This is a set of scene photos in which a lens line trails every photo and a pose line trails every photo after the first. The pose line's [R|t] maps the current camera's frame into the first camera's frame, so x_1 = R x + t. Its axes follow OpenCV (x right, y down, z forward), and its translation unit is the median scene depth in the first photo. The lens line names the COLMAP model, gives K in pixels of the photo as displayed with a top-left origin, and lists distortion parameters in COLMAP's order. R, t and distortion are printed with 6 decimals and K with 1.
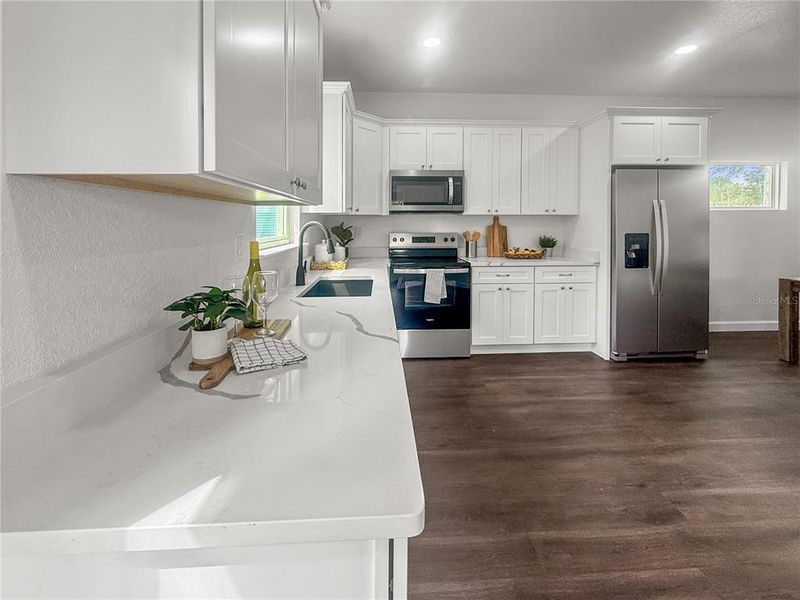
lens RADIAL K [[340.1, 0, 399.6], [0, 340.1, 230.3], [0, 0, 1]] dist [-0.001525, -0.000173]
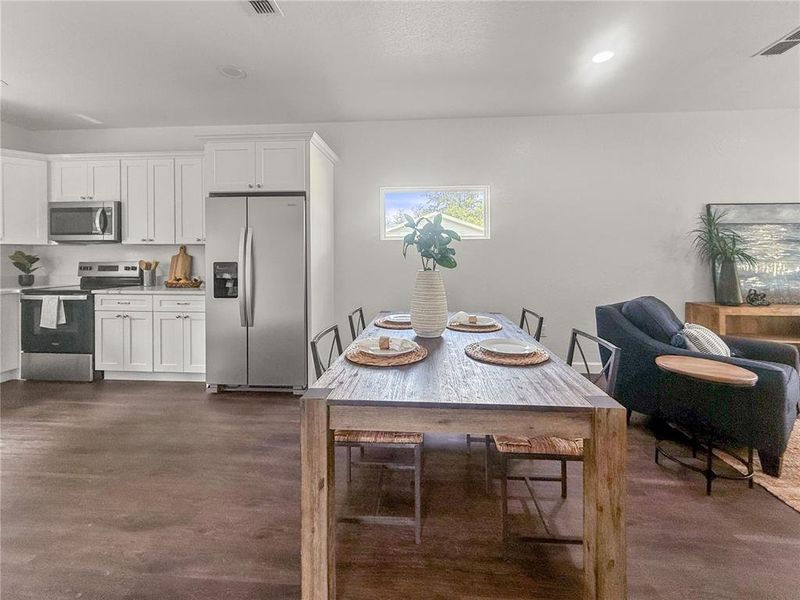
lens RADIAL K [[333.7, 0, 400.9], [0, 333.7, 258.5], [0, 0, 1]] dist [-0.001068, -0.000257]
pose [[0.993371, 0.003224, -0.114908, 1.258619], [-0.004944, 0.999880, -0.014689, 0.009569], [0.114847, 0.015160, 0.993268, 0.098535]]
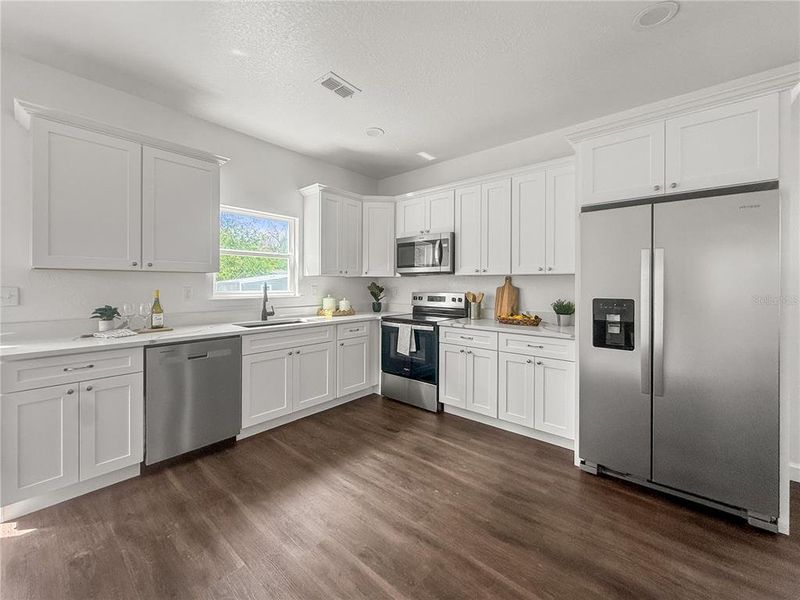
lens RADIAL K [[326.0, 0, 399.7], [0, 326.0, 285.2], [0, 0, 1]] dist [0.001509, 0.000227]
pose [[0.730133, 0.007778, -0.683261, 0.804448], [-0.020063, 0.999748, -0.010059, -0.003811], [0.683010, 0.021052, 0.730105, 0.191967]]
